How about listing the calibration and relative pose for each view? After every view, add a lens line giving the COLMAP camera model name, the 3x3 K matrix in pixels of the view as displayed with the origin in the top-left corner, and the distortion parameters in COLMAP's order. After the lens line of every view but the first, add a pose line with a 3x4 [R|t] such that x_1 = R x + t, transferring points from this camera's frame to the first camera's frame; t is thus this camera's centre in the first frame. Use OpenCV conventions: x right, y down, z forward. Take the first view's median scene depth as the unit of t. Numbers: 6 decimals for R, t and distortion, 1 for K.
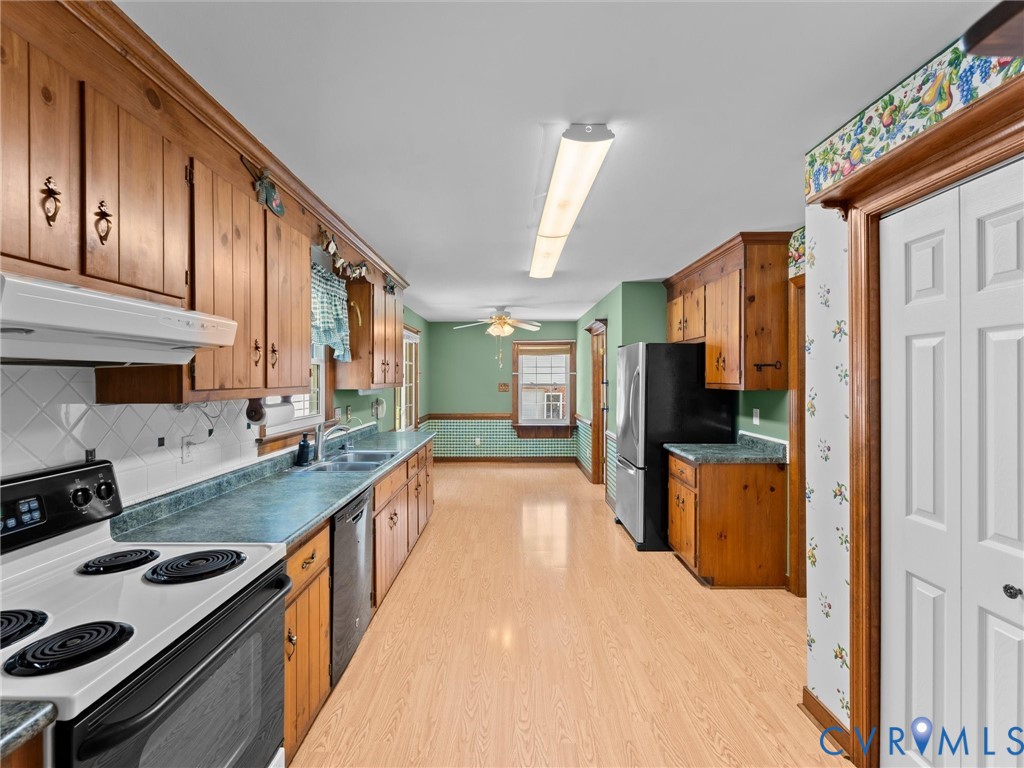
lens RADIAL K [[461.4, 0, 511.5], [0, 461.4, 380.8], [0, 0, 1]] dist [-0.000848, -0.003888]
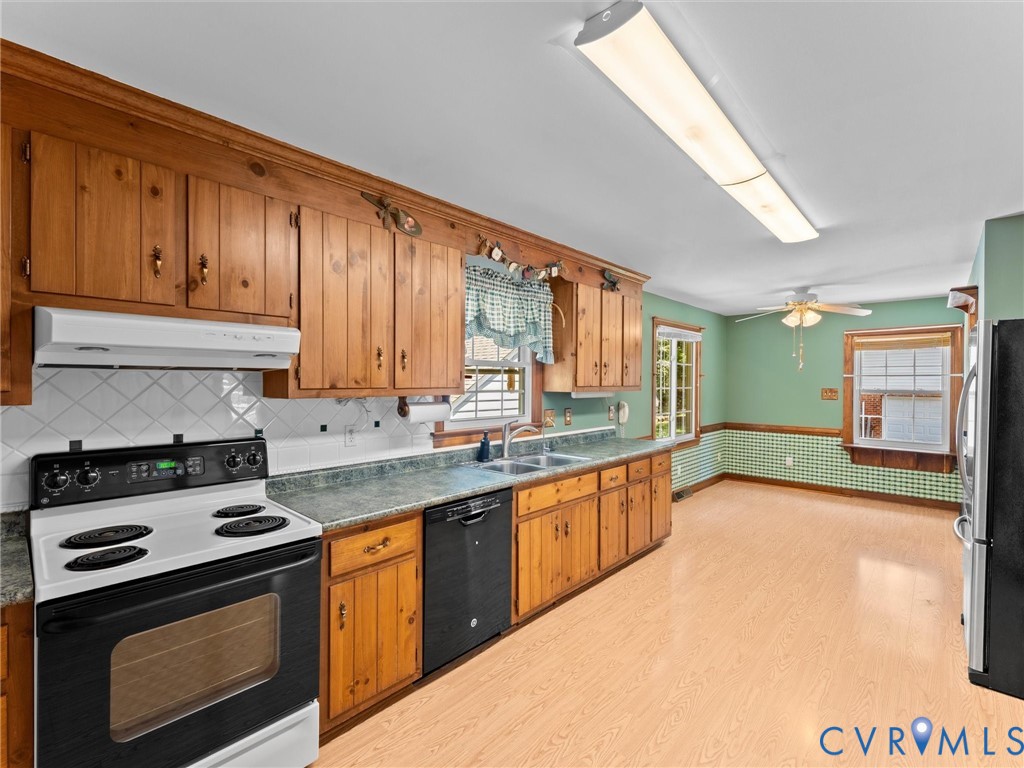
lens RADIAL K [[464.2, 0, 512.0], [0, 464.2, 384.0], [0, 0, 1]] dist [0.001283, -0.000520]
pose [[0.733334, 0.008594, -0.679815, 0.408489], [-0.008610, 0.999957, 0.003353, -0.001404], [0.679814, 0.003394, 0.733376, 0.307369]]
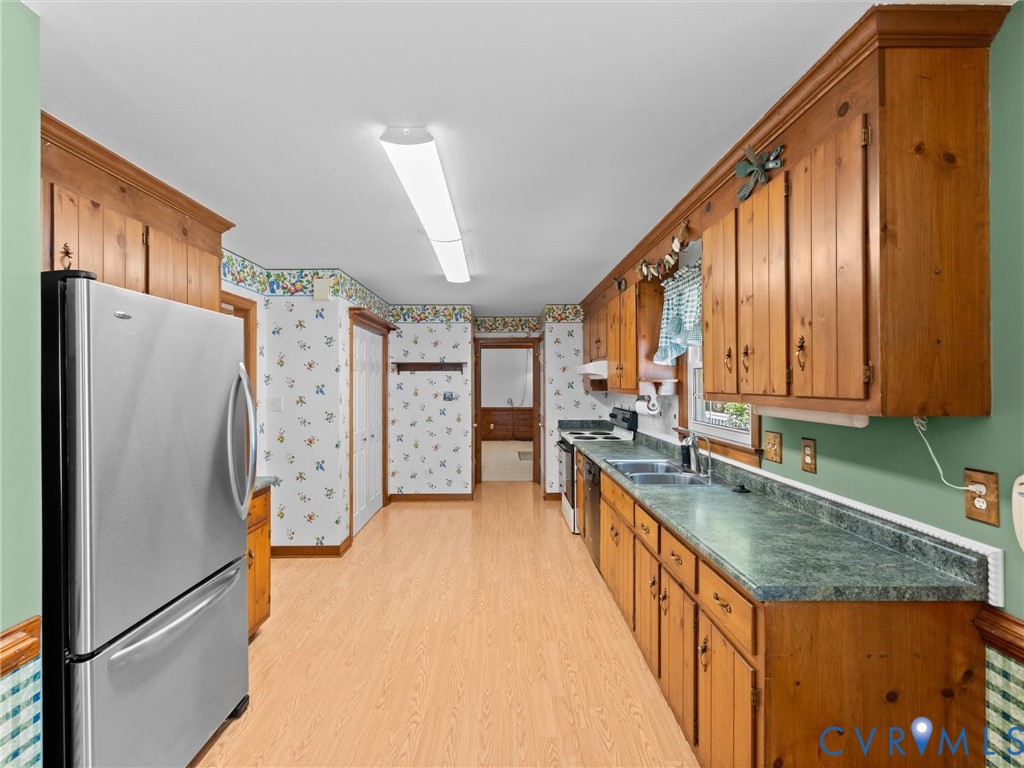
lens RADIAL K [[464.2, 0, 512.0], [0, 464.2, 384.0], [0, 0, 1]] dist [0.001283, -0.000520]
pose [[-0.999713, 0.006863, -0.022946, -0.037136], [0.006695, 0.999950, 0.007415, -0.017887], [0.022996, 0.007260, -0.999709, 2.540063]]
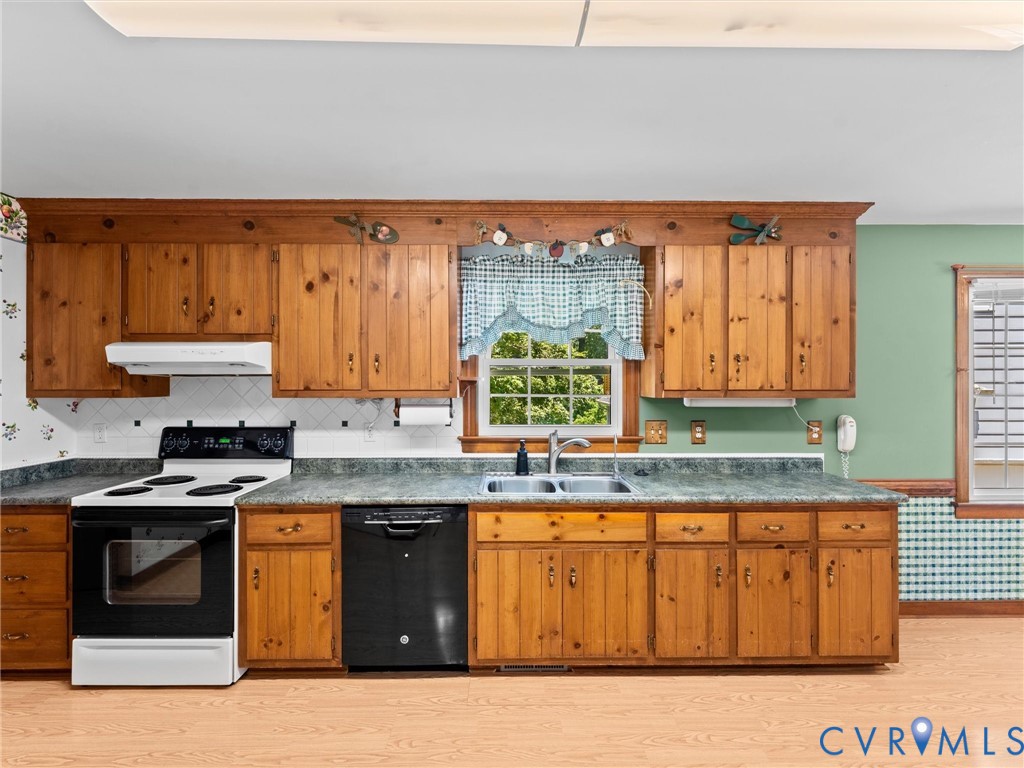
lens RADIAL K [[464.2, 0, 512.0], [0, 464.2, 384.0], [0, 0, 1]] dist [0.001283, -0.000520]
pose [[0.009073, 0.002634, -0.999955, 0.616790], [-0.004815, 0.999985, 0.002590, -0.005483], [0.999947, 0.004791, 0.009085, 1.197383]]
